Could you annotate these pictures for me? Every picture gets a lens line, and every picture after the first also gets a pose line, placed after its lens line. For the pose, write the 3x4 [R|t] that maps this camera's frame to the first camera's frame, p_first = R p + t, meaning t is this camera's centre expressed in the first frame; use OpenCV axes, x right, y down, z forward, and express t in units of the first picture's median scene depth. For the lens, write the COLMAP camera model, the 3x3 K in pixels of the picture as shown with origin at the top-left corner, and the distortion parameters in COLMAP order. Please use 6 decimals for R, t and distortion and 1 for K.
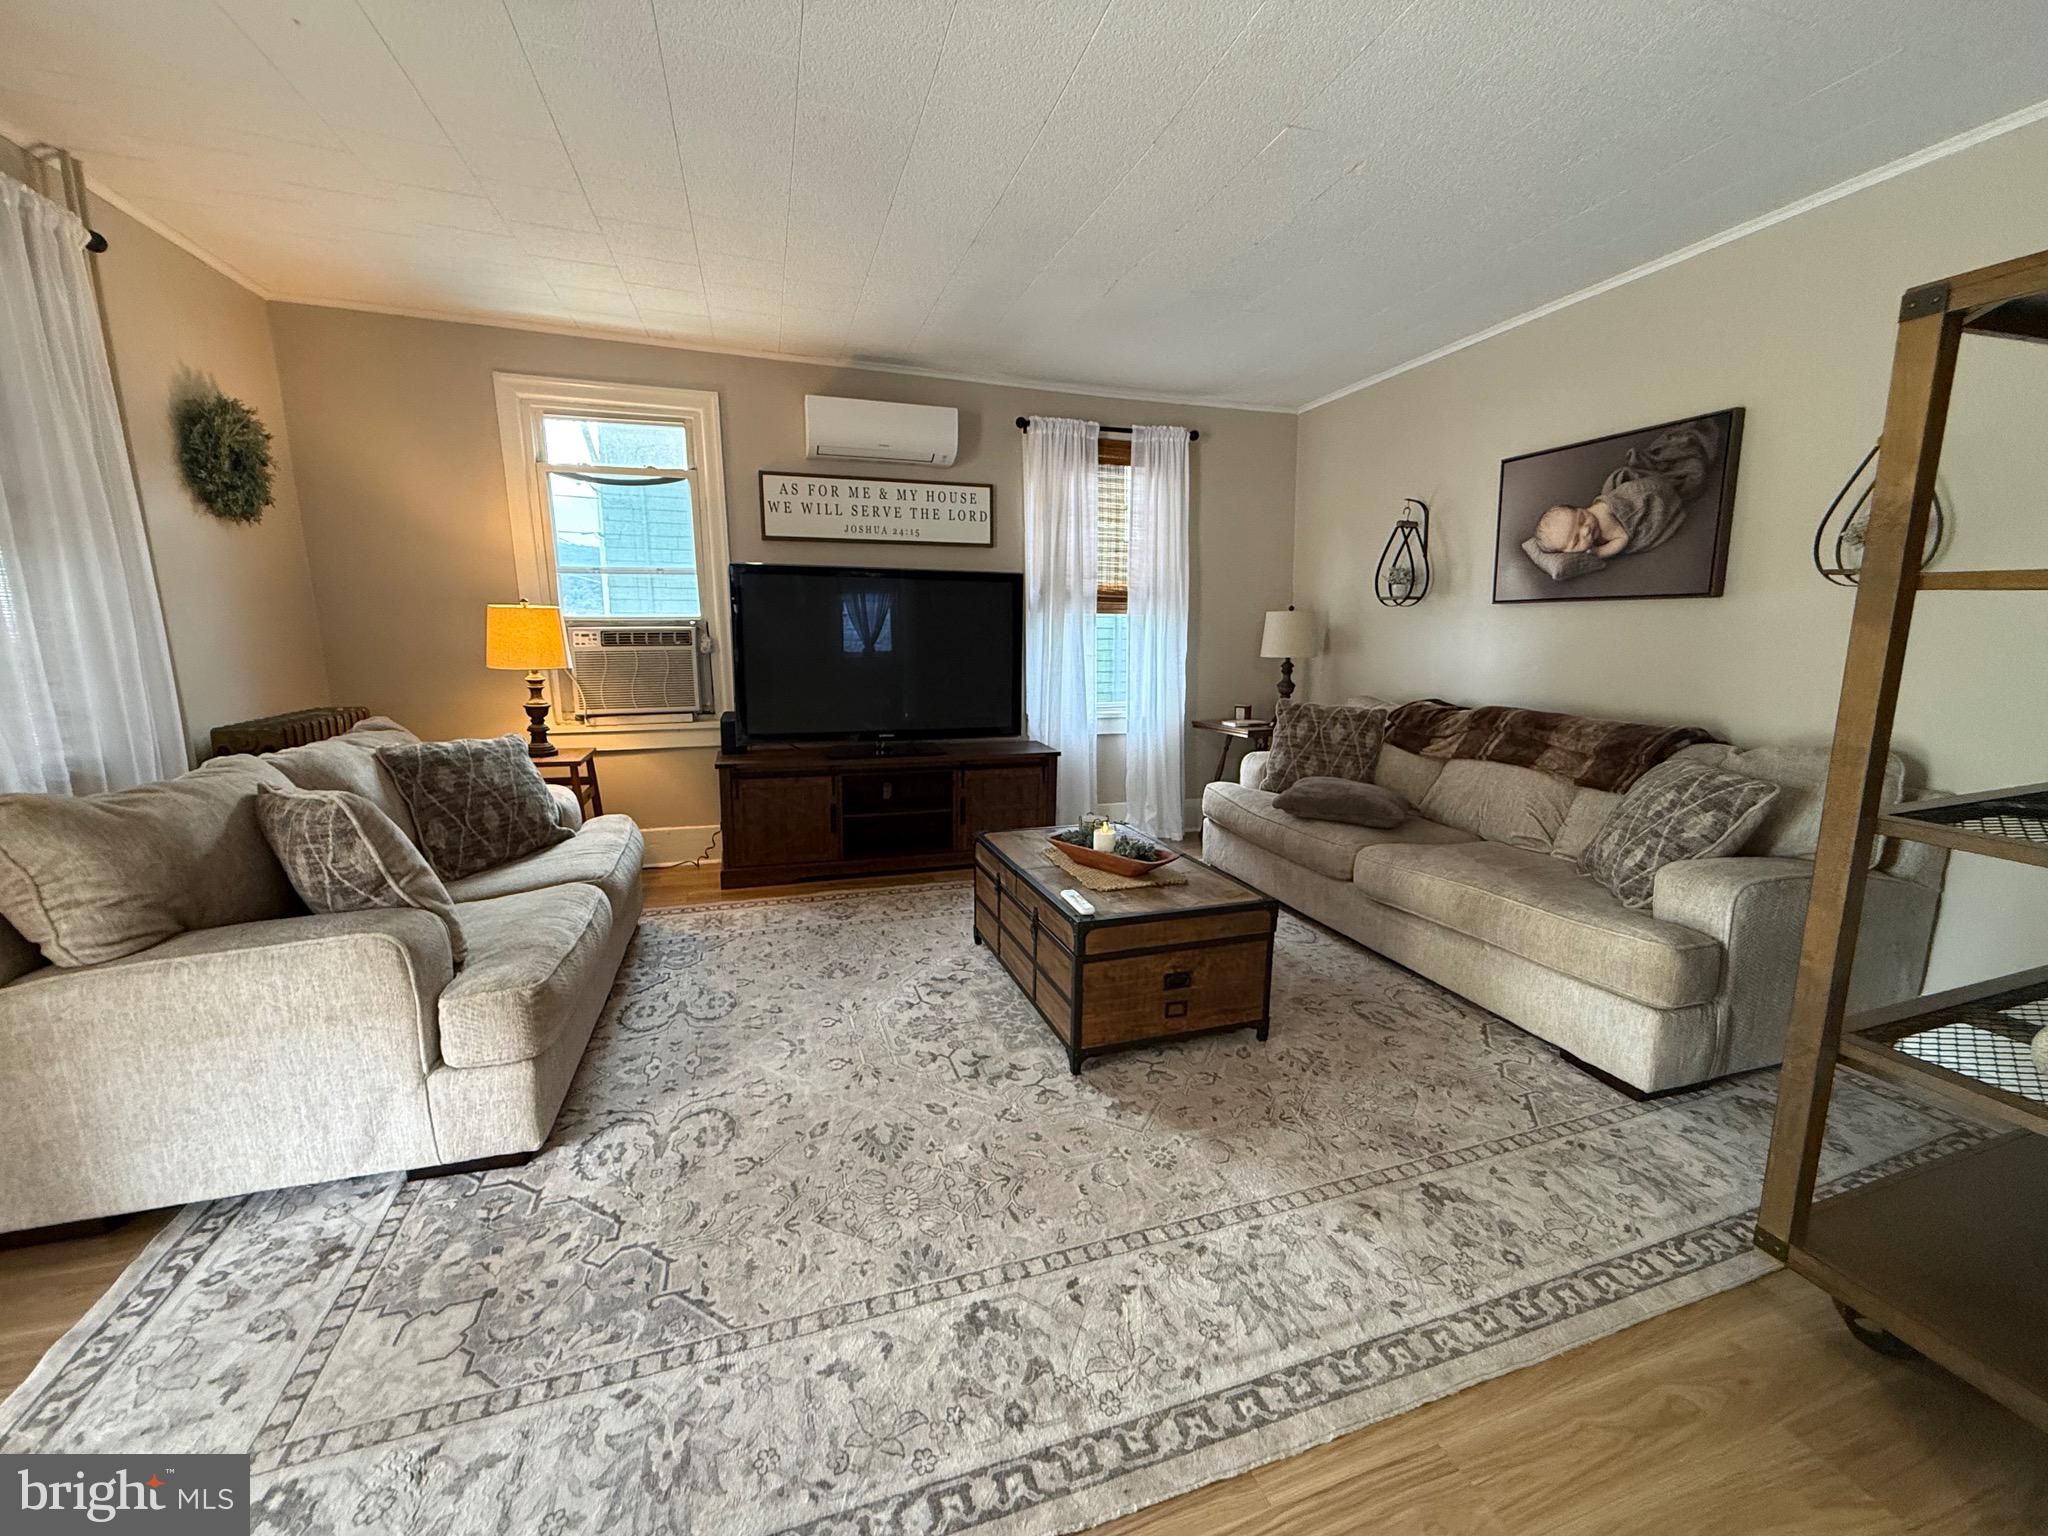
lens RADIAL K [[818.9, 0, 1016.4], [0, 818.9, 763.5], [0, 0, 1]] dist [-0.001426, 0.000540]
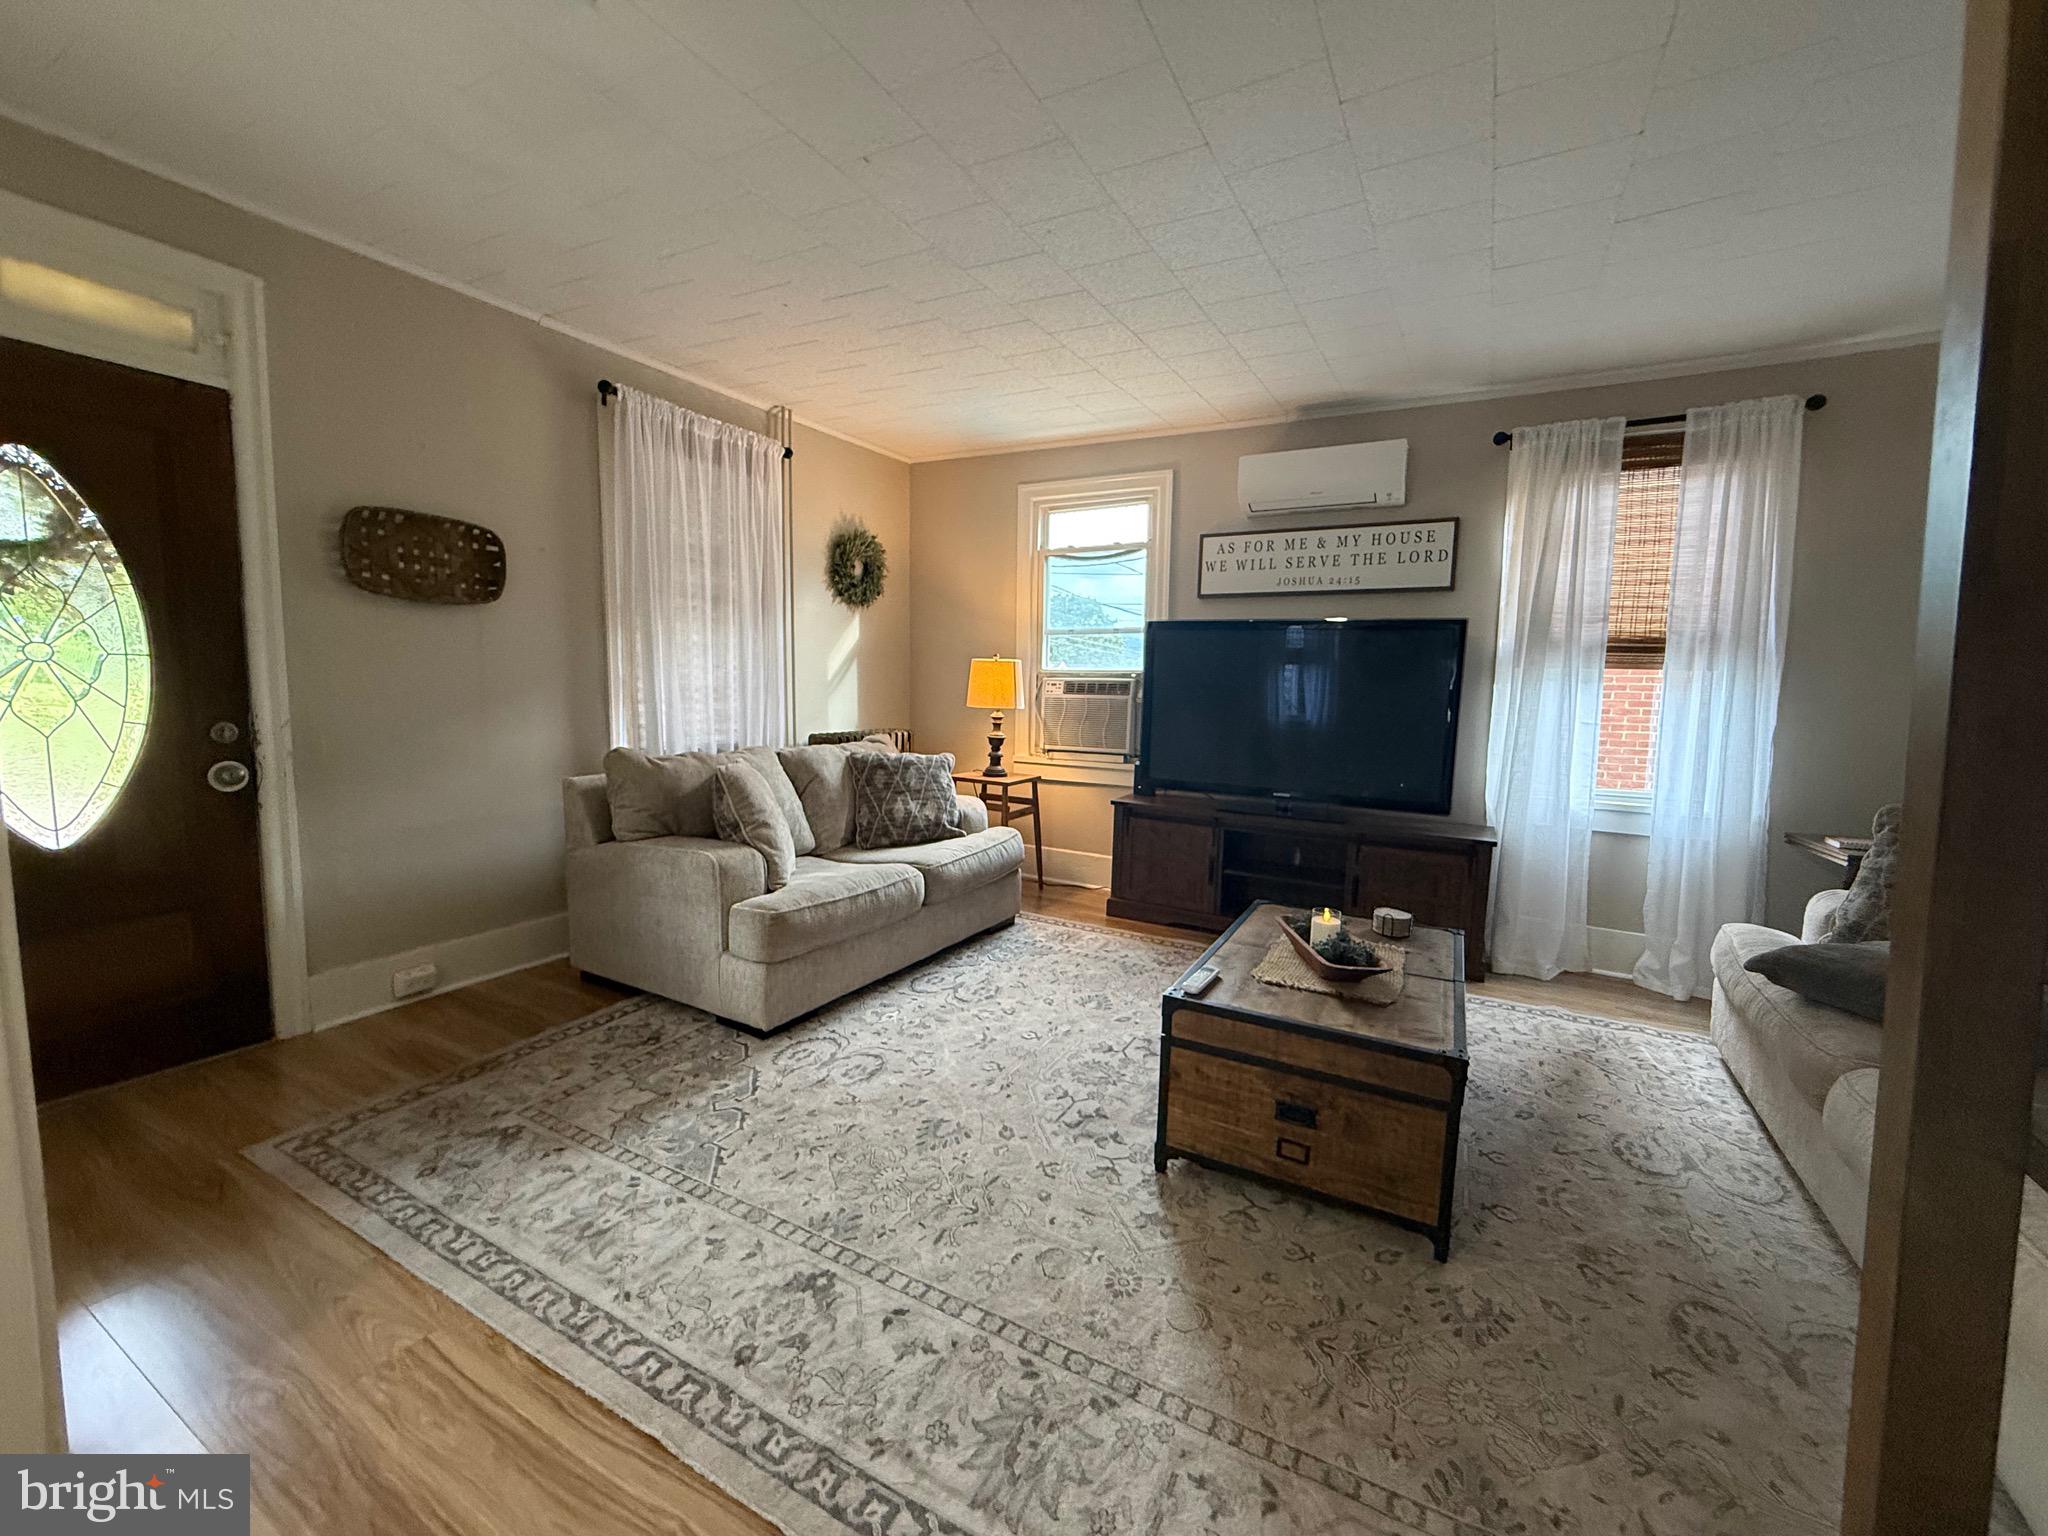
lens RADIAL K [[818.9, 0, 1020.1], [0, 818.9, 764.1], [0, 0, 1]] dist [-0.001426, 0.000540]
pose [[0.682381, 0.083725, -0.726186, 0.388591], [-0.142709, 0.989562, -0.020010, -0.008997], [0.716931, 0.117288, 0.687207, 0.162785]]
